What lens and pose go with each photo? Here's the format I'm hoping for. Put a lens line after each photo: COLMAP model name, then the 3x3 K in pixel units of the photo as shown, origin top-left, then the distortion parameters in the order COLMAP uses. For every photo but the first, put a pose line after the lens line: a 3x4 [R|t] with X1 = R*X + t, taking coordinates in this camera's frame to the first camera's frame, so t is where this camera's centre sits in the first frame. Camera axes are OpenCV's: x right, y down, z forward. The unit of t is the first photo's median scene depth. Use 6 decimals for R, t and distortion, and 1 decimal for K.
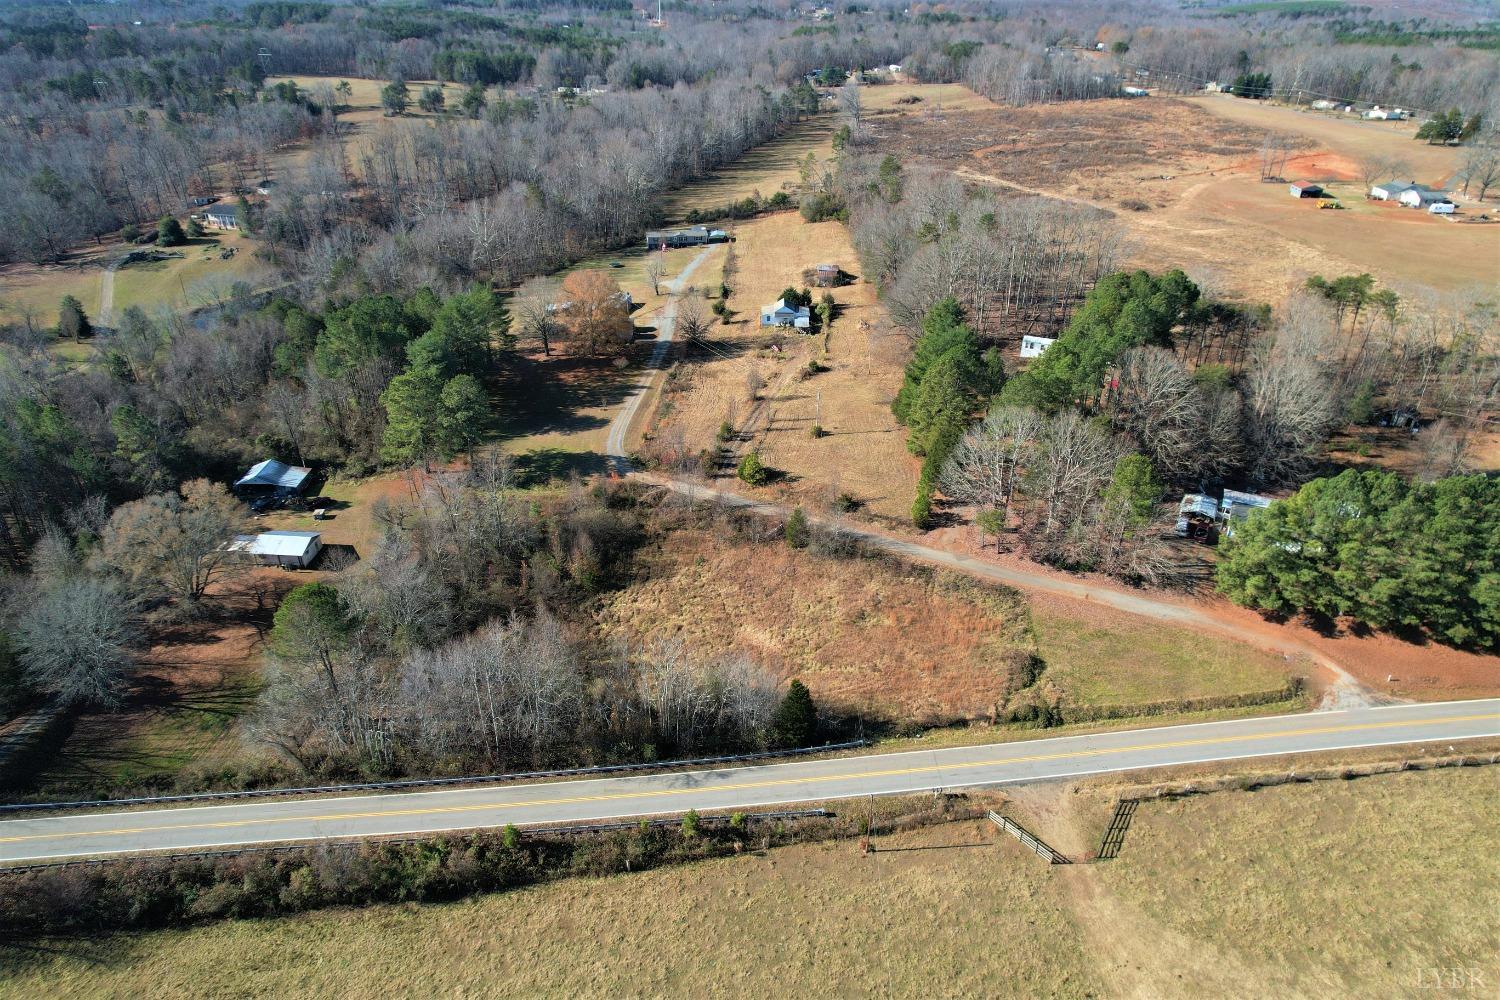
lens RADIAL K [[960.8, 0, 754.9], [0, 960.8, 504.7], [0, 0, 1]] dist [-0.075742, 0.065510]
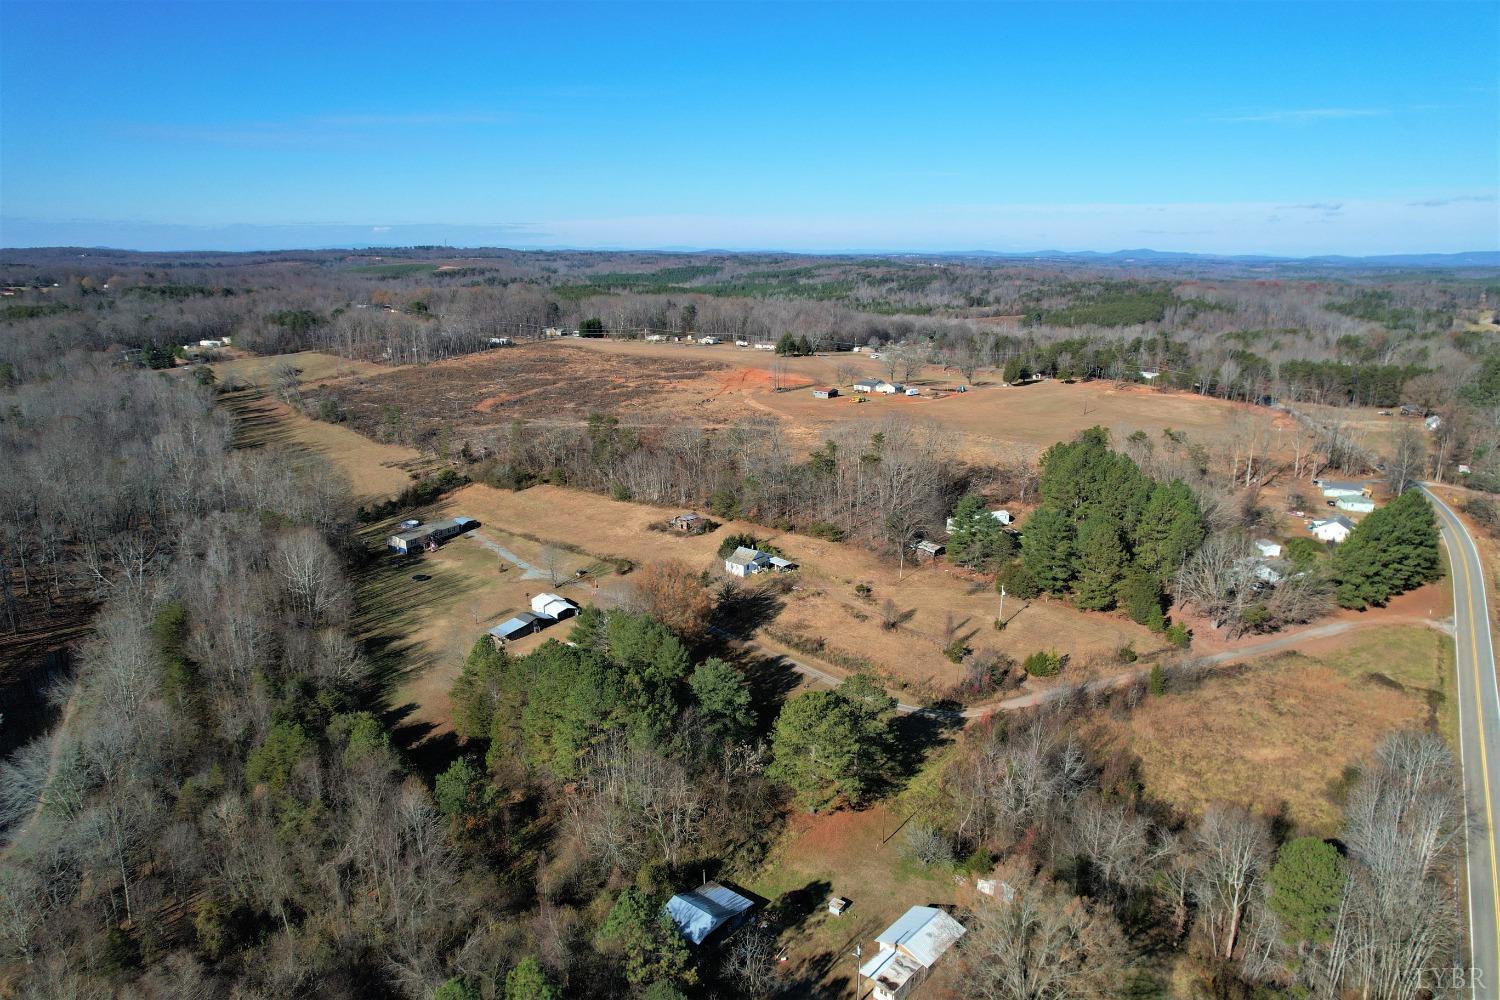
lens RADIAL K [[960.8, 0, 753.8], [0, 960.8, 502.7], [0, 0, 1]] dist [-0.075742, 0.065510]
pose [[0.627166, -0.200936, 0.752521, -0.965867], [0.377971, 0.923281, -0.068477, -0.249704], [-0.681029, 0.327378, 0.654999, 0.425680]]
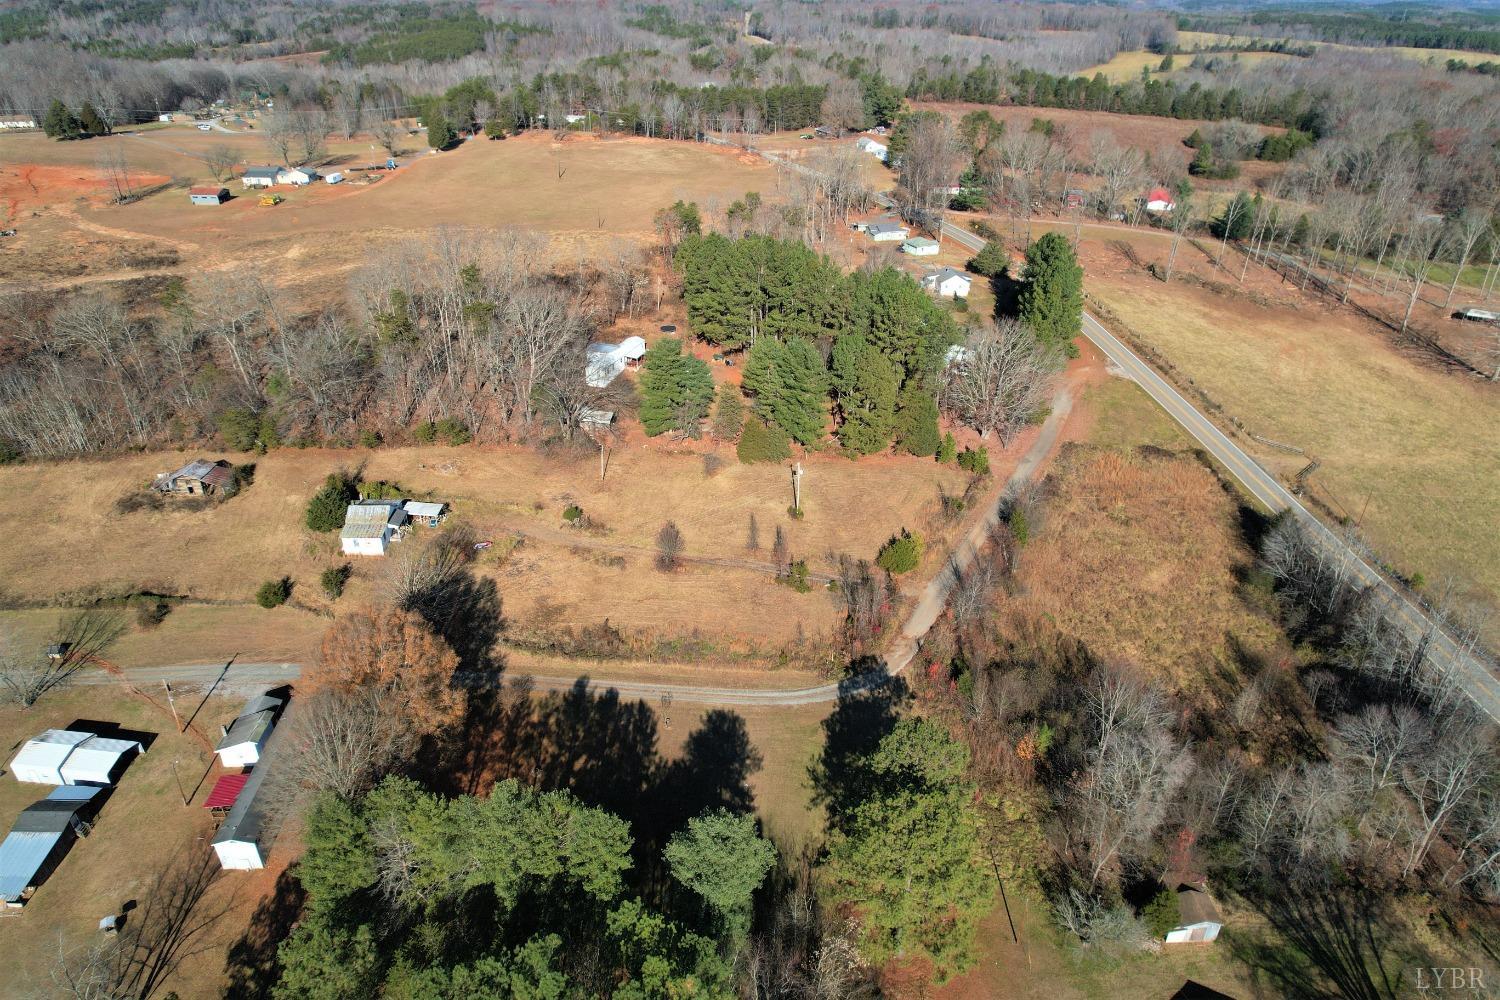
lens RADIAL K [[960.8, 0, 753.9], [0, 960.8, 500.4], [0, 0, 1]] dist [-0.075742, 0.065510]
pose [[-0.047321, -0.492455, 0.869051, -0.684027], [0.476559, 0.753494, 0.452923, -0.501904], [-0.877868, 0.435586, 0.199028, 0.888943]]
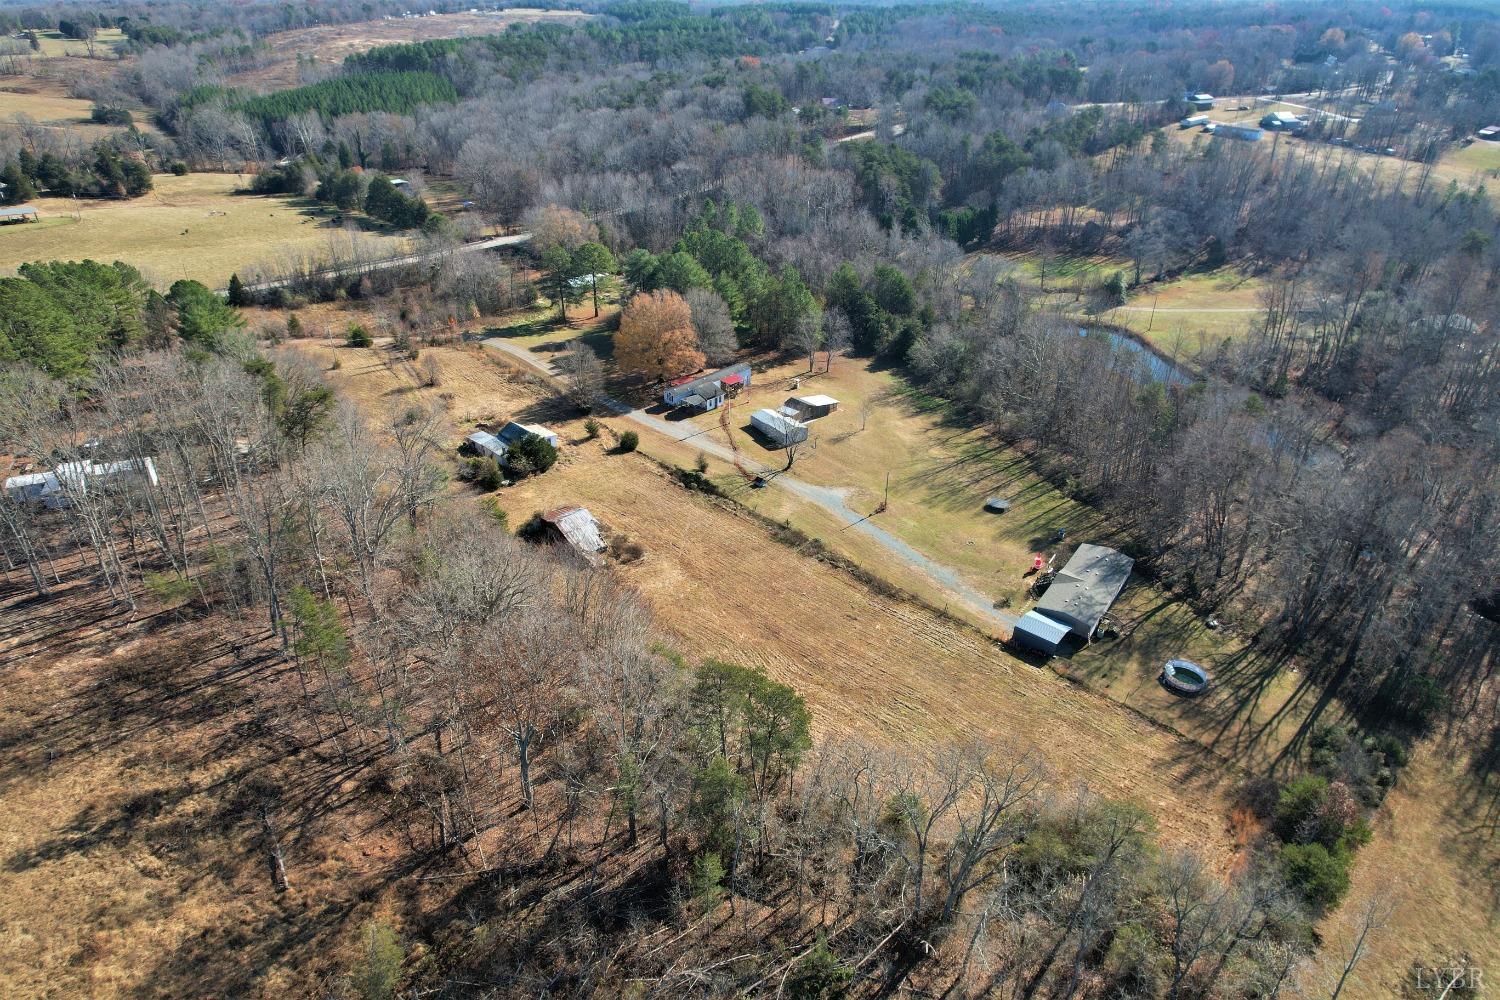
lens RADIAL K [[960.8, 0, 752.5], [0, 960.8, 503.5], [0, 0, 1]] dist [-0.075742, 0.065510]
pose [[-0.697059, 0.338118, -0.632285, 0.513252], [-0.362526, 0.594616, 0.717640, -1.014435], [0.618614, 0.729457, -0.291906, 1.826141]]
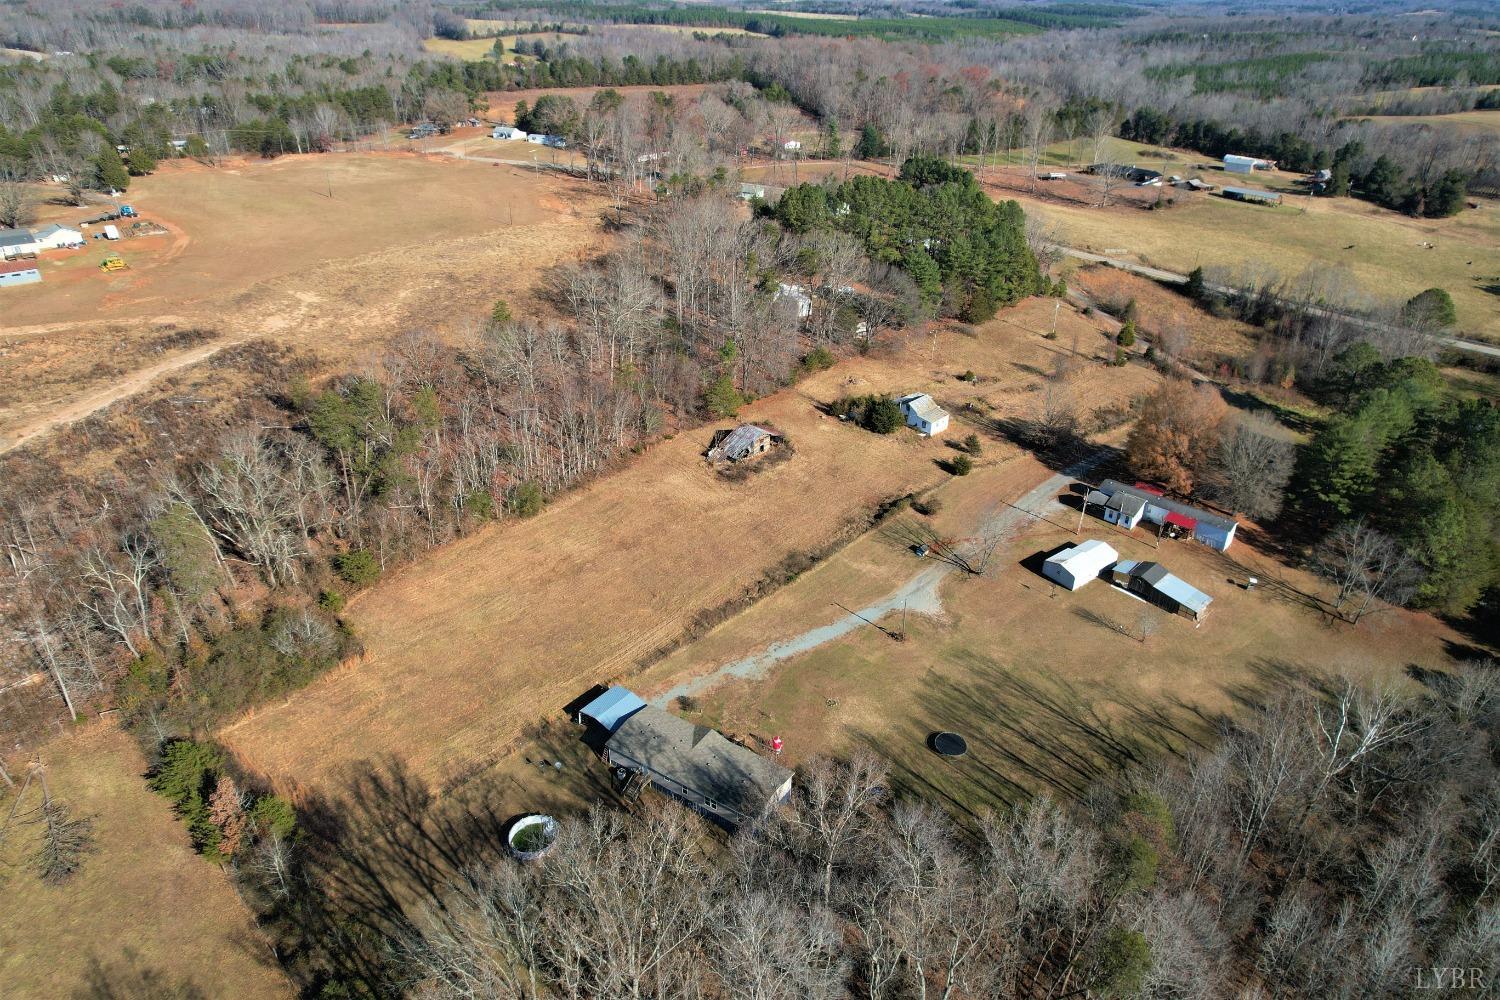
lens RADIAL K [[960.8, 0, 752.8], [0, 960.8, 505.2], [0, 0, 1]] dist [-0.075742, 0.065510]
pose [[-0.737586, -0.343241, 0.581508, -0.470697], [0.315674, 0.586000, 0.746294, -1.049797], [-0.596922, 0.734023, -0.323874, 1.873115]]
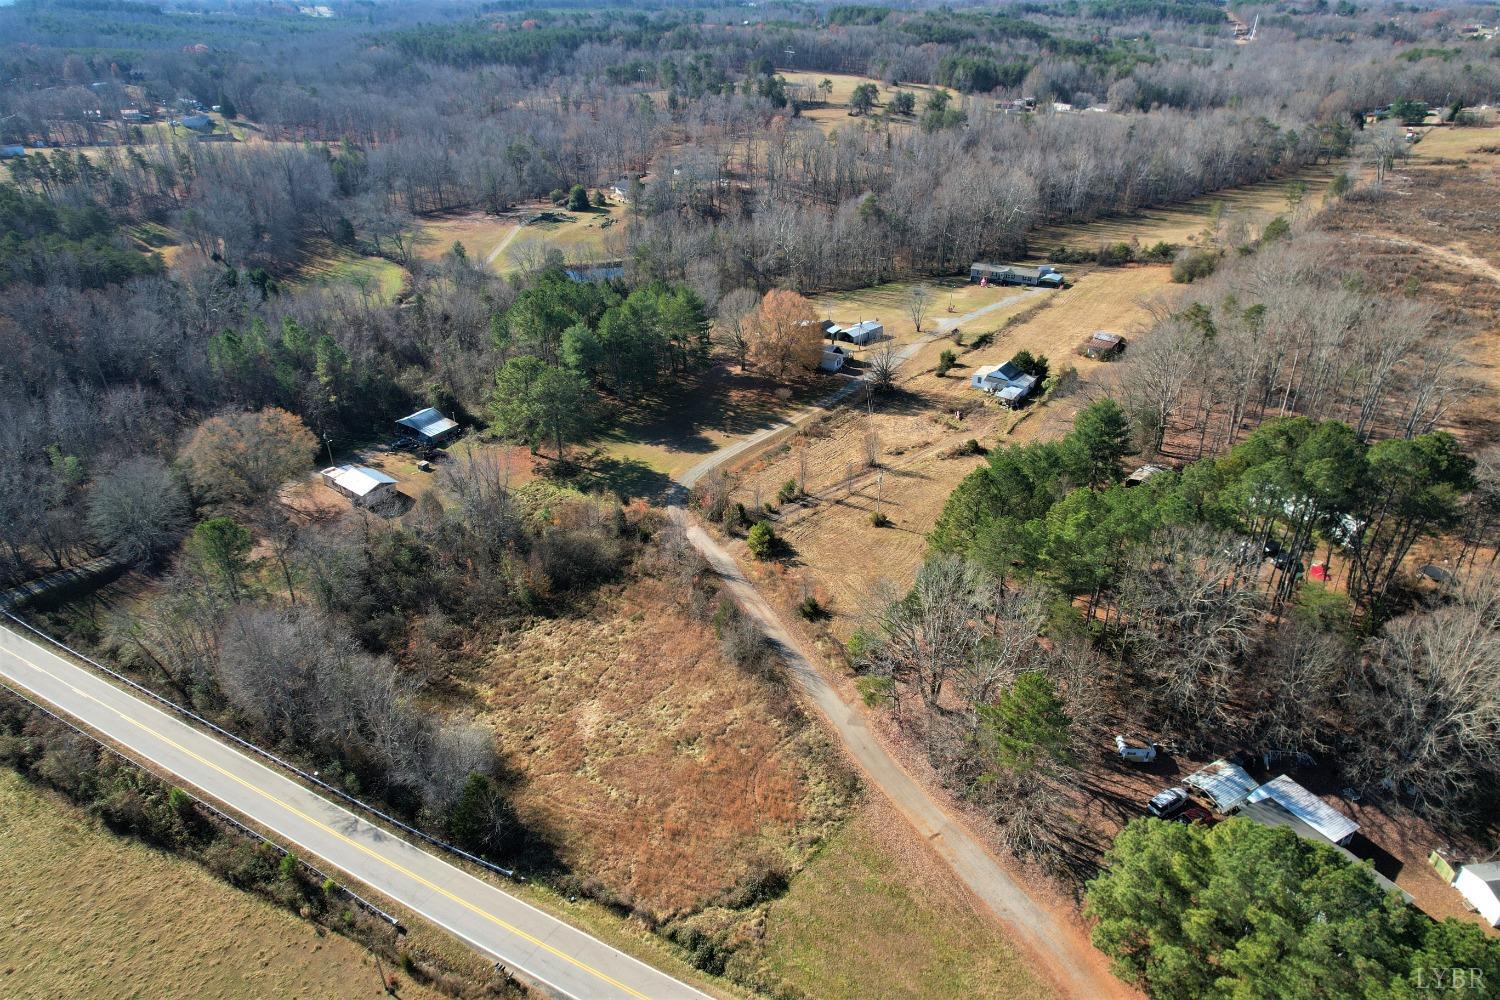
lens RADIAL K [[960.8, 0, 753.8], [0, 960.8, 507.1], [0, 0, 1]] dist [-0.075742, 0.065510]
pose [[0.830538, 0.270504, -0.486861, 0.395017], [-0.273062, 0.959635, 0.067363, -0.117213], [0.485431, 0.076995, 0.870878, 0.217283]]
